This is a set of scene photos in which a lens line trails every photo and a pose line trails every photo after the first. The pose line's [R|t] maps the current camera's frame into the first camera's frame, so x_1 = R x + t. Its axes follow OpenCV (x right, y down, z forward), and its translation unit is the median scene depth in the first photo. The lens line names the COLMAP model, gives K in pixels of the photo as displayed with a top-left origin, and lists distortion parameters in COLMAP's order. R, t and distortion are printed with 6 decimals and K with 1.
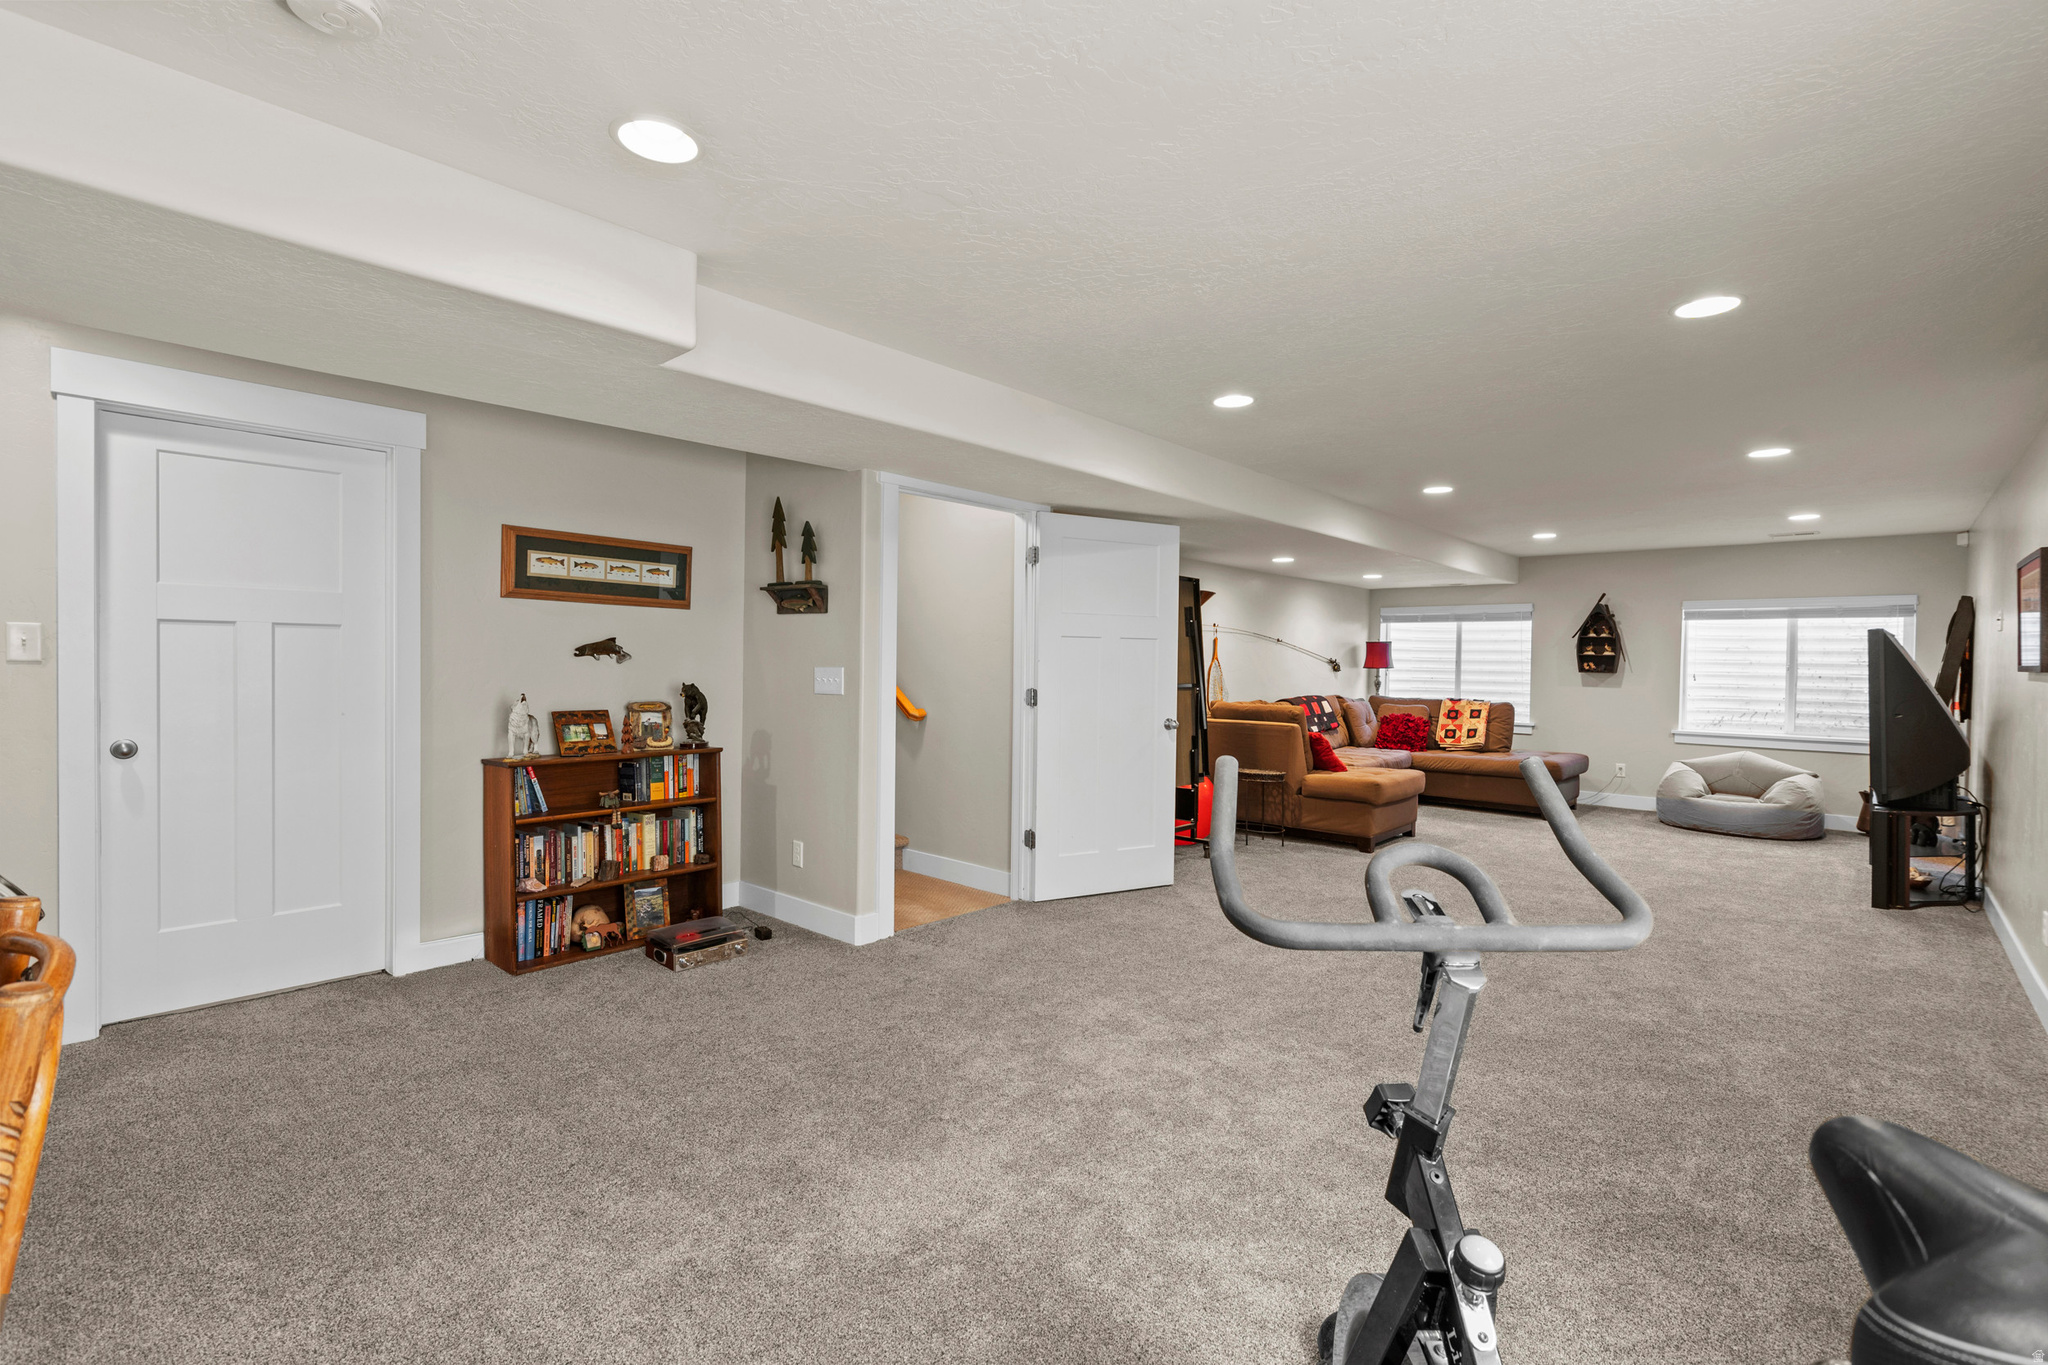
lens RADIAL K [[926.5, 0, 1024.1], [0, 926.5, 681.9], [0, 0, 1]] dist [0.001253, -0.000112]
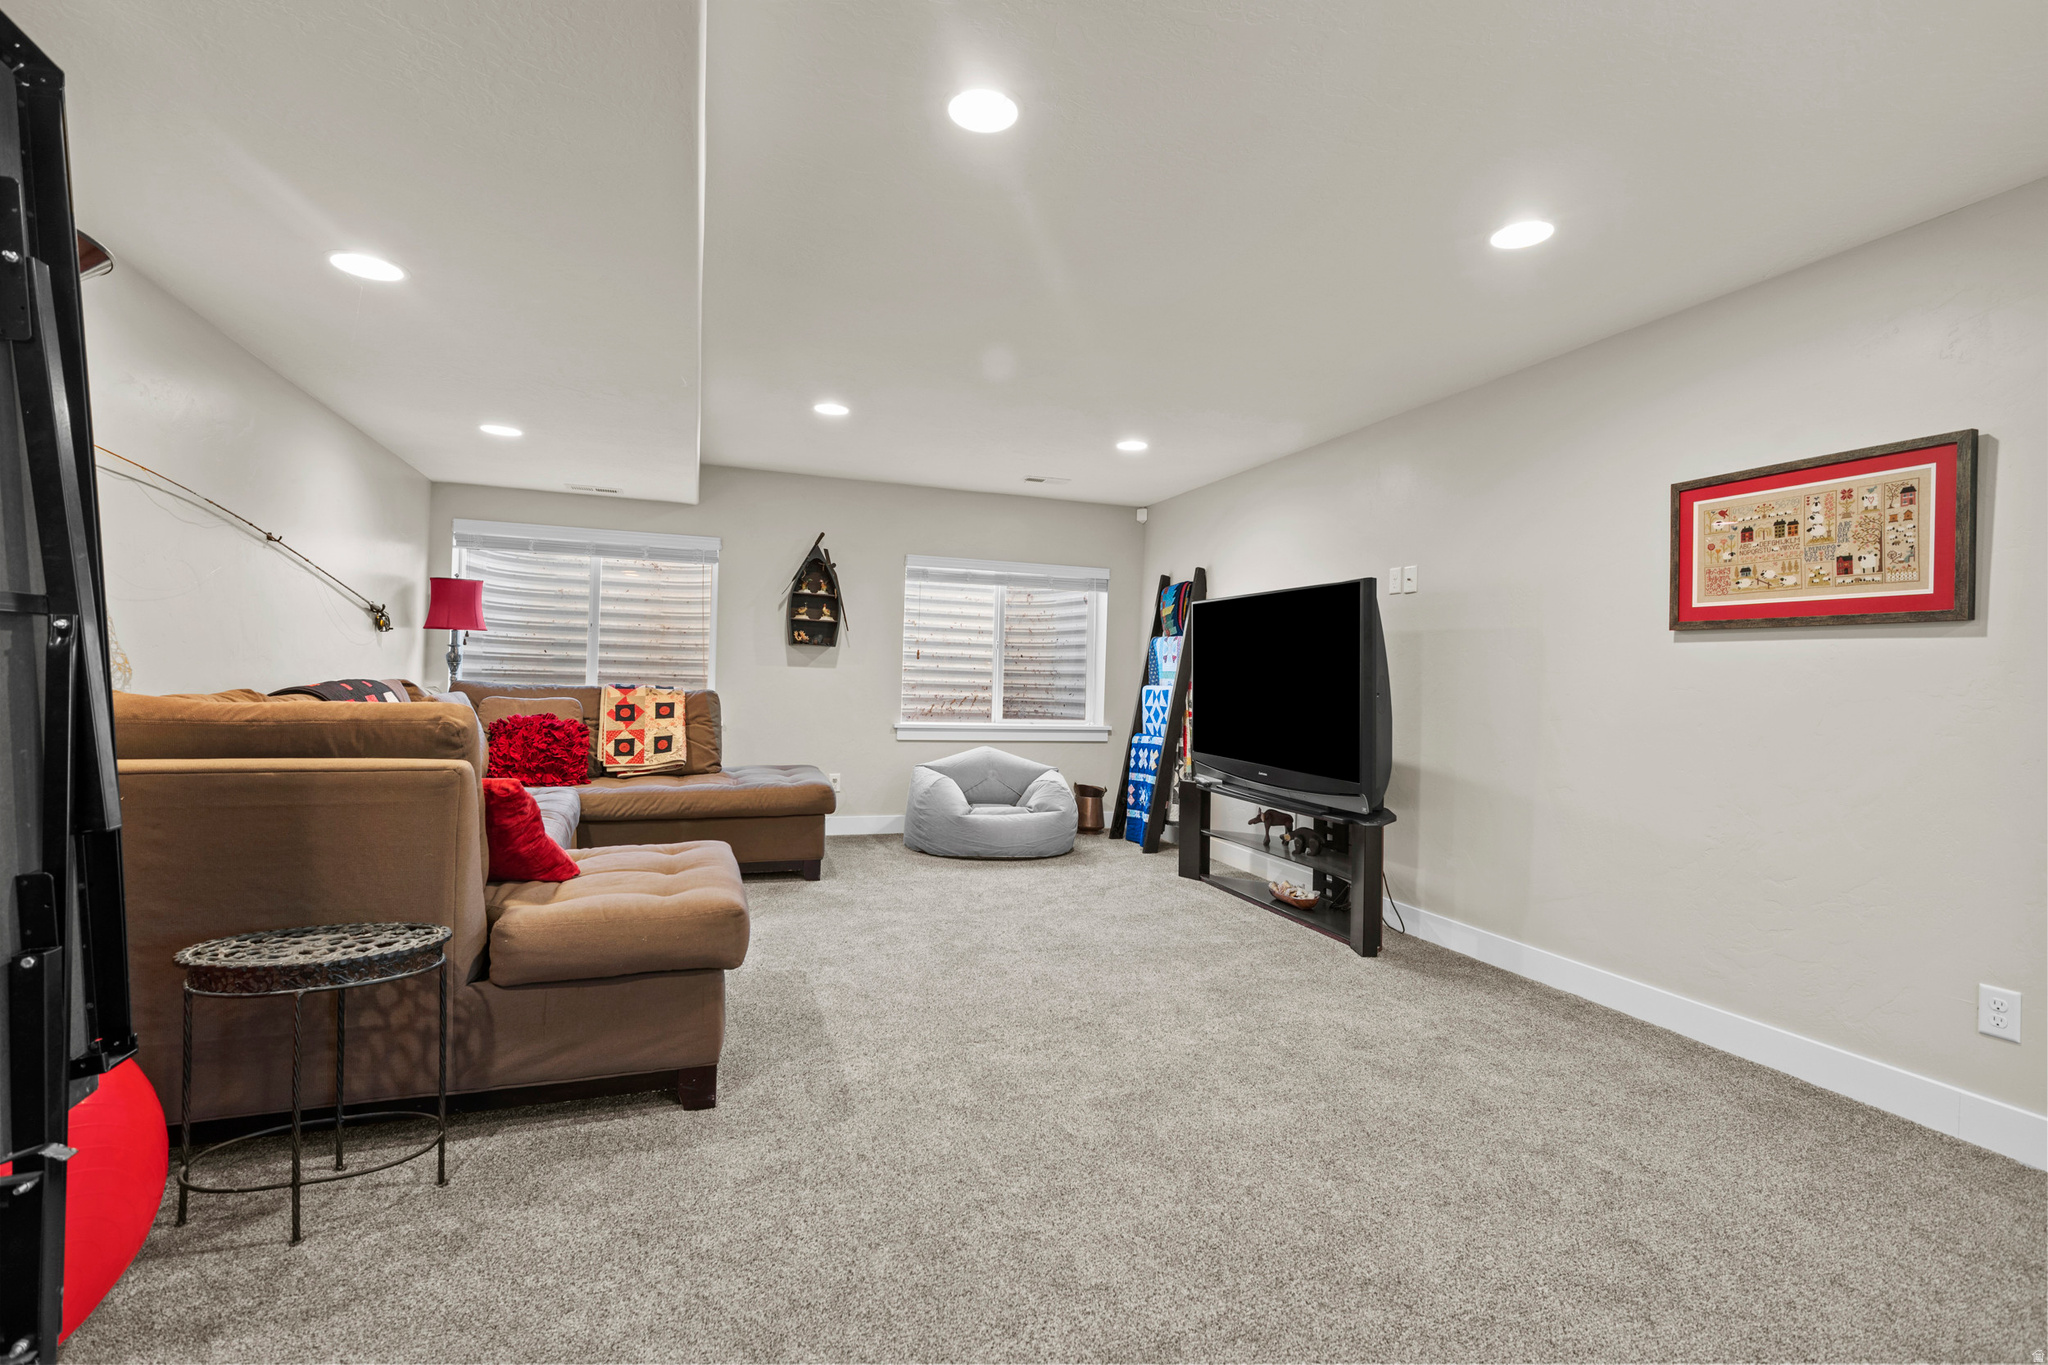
lens RADIAL K [[926.5, 0, 1023.6], [0, 926.5, 673.0], [0, 0, 1]] dist [0.001253, -0.000112]
pose [[0.478099, 0.004500, 0.878294, 0.083492], [-0.002272, 0.999990, -0.003887, 0.012745], [-0.878303, -0.000137, 0.478104, 0.526057]]
